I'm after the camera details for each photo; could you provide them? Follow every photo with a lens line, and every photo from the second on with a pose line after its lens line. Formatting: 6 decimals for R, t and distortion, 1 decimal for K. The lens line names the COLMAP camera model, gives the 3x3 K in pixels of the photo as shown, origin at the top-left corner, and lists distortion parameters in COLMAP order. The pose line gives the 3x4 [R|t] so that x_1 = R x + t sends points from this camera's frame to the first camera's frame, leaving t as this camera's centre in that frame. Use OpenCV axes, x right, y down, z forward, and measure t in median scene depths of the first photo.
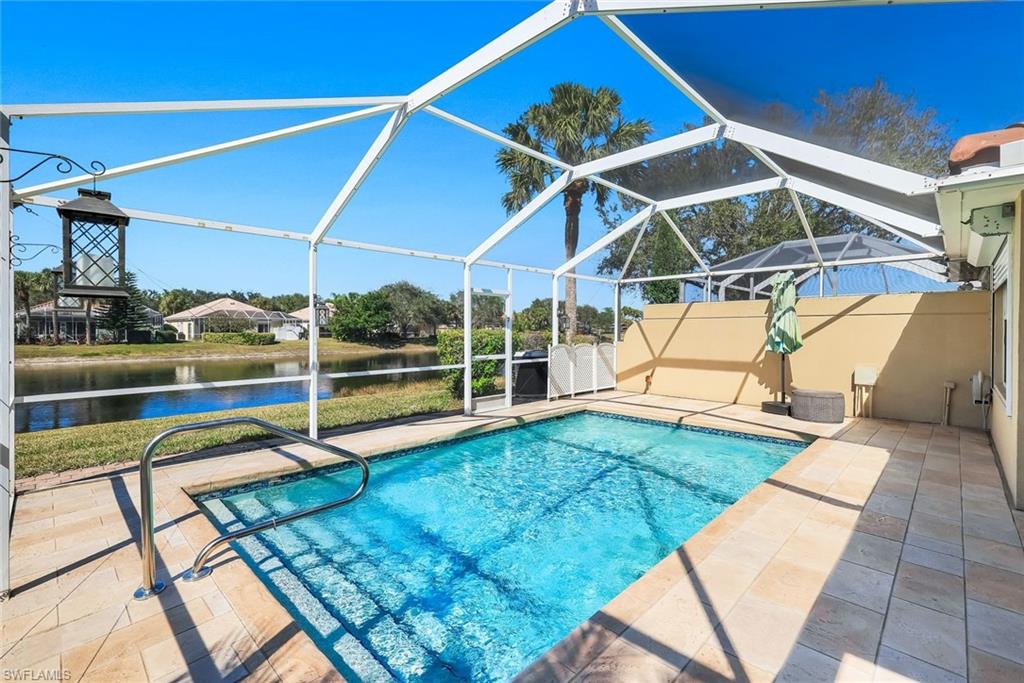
lens RADIAL K [[452.7, 0, 519.0], [0, 452.7, 343.0], [0, 0, 1]] dist [0.000961, -0.000127]
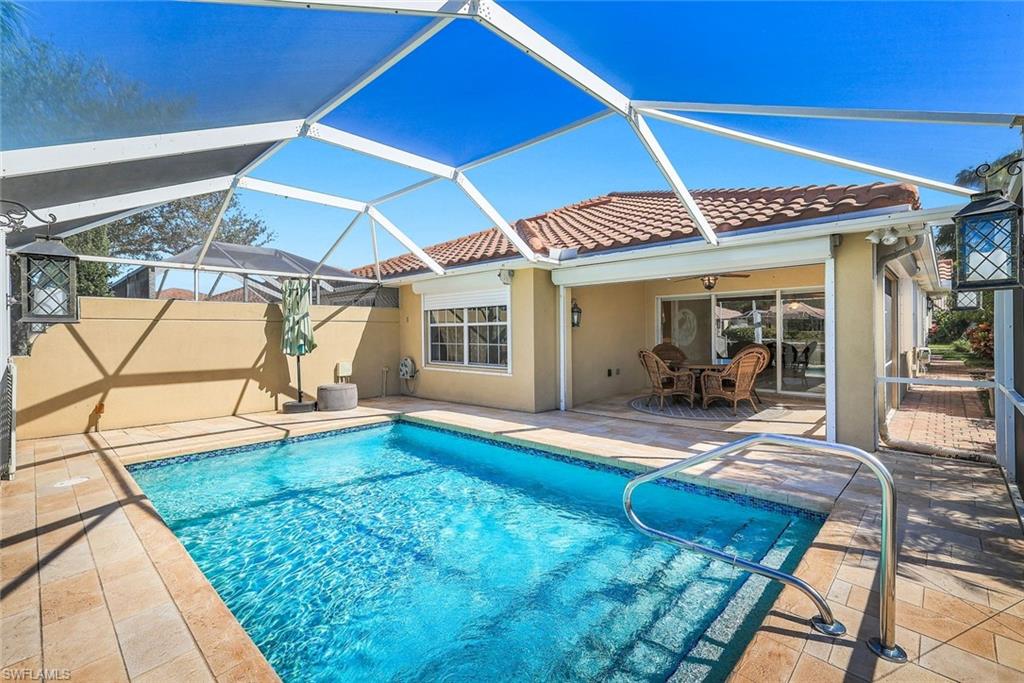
lens RADIAL K [[452.7, 0, 514.8], [0, 452.7, 334.6], [0, 0, 1]] dist [0.000961, -0.000127]
pose [[0.004158, -0.004833, 0.999980, -0.485547], [0.037458, 0.999287, 0.004674, -0.011991], [-0.999290, 0.037438, 0.004336, 0.490378]]
